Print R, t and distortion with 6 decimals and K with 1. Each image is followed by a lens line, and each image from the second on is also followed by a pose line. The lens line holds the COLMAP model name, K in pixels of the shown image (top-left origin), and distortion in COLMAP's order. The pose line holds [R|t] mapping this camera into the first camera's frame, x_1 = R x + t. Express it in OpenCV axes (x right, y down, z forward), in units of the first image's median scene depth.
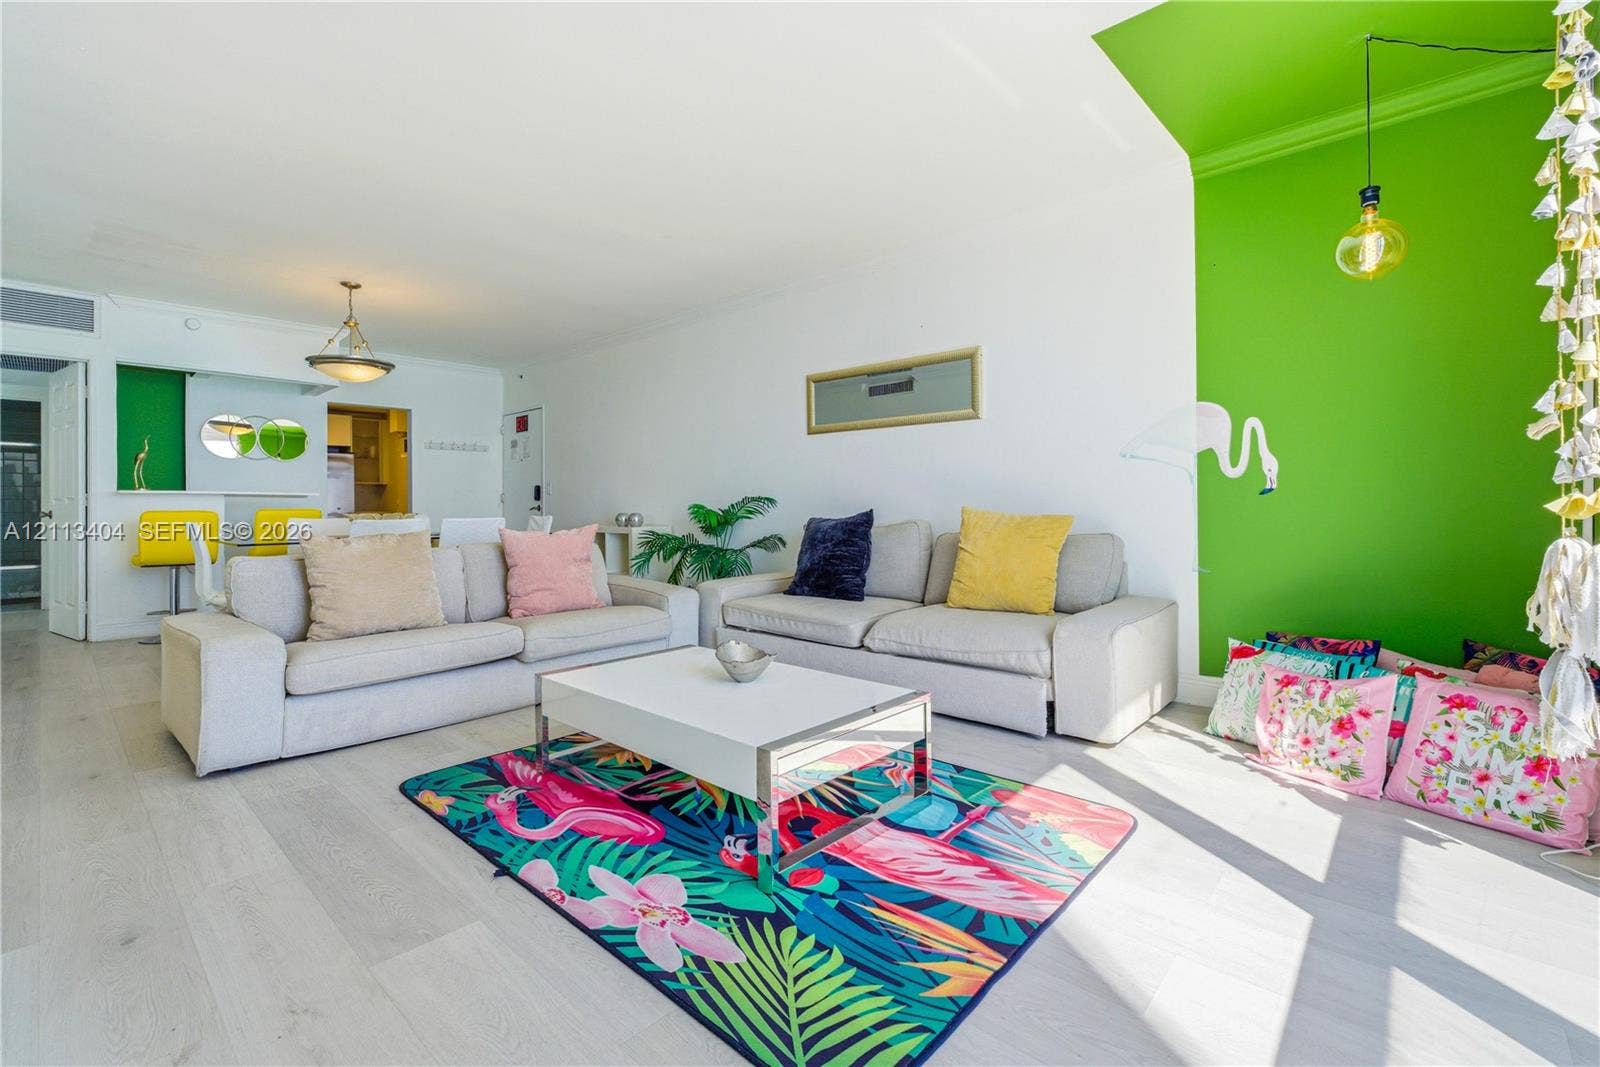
lens RADIAL K [[697.3, 0, 804.0], [0, 697.3, 504.7], [0, 0, 1]] dist [-0.003480, 0.000052]
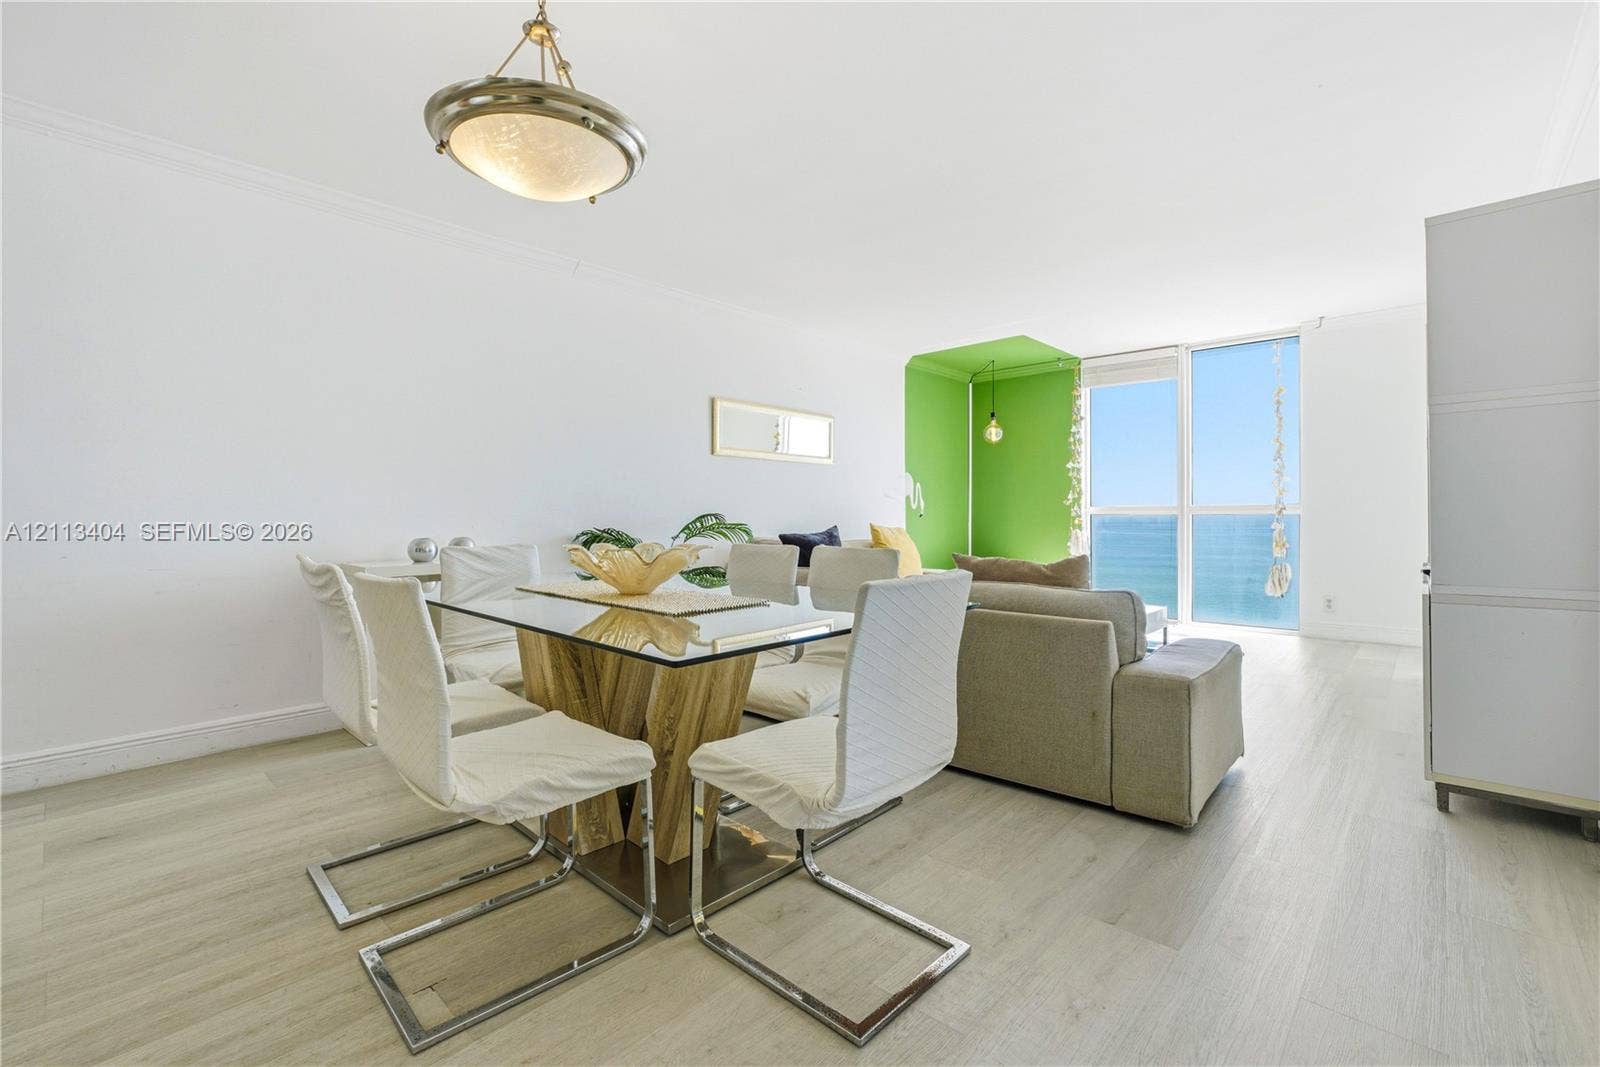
lens RADIAL K [[697.3, 0, 797.9], [0, 697.3, 523.4], [0, 0, 1]] dist [-0.003480, 0.000052]
pose [[0.000123, -0.001890, 0.999998, -2.349089], [0.000142, 0.999998, 0.001890, 0.001897], [-1.000000, 0.000141, 0.000123, 2.034772]]
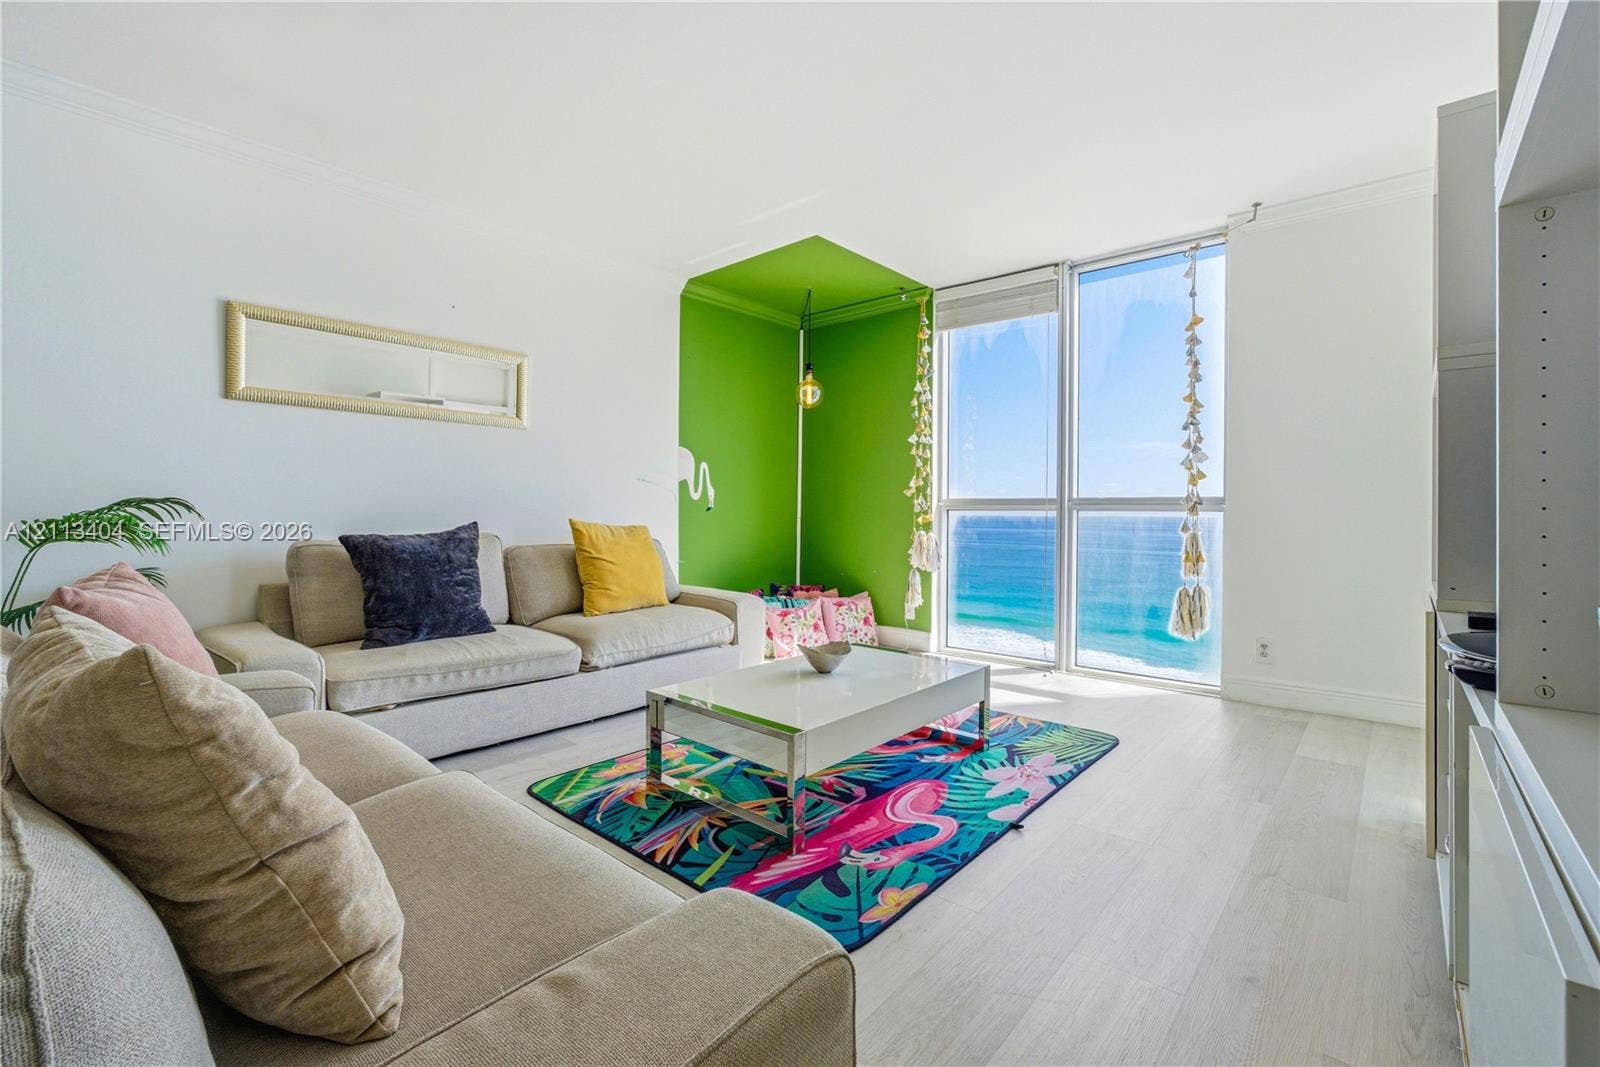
lens RADIAL K [[697.3, 0, 802.2], [0, 697.3, 520.2], [0, 0, 1]] dist [-0.003480, 0.000052]
pose [[-0.025233, -0.002186, 0.999679, -1.383879], [-0.010117, 0.999947, 0.001931, 0.001342], [-0.999630, -0.010065, -0.025253, 1.197061]]
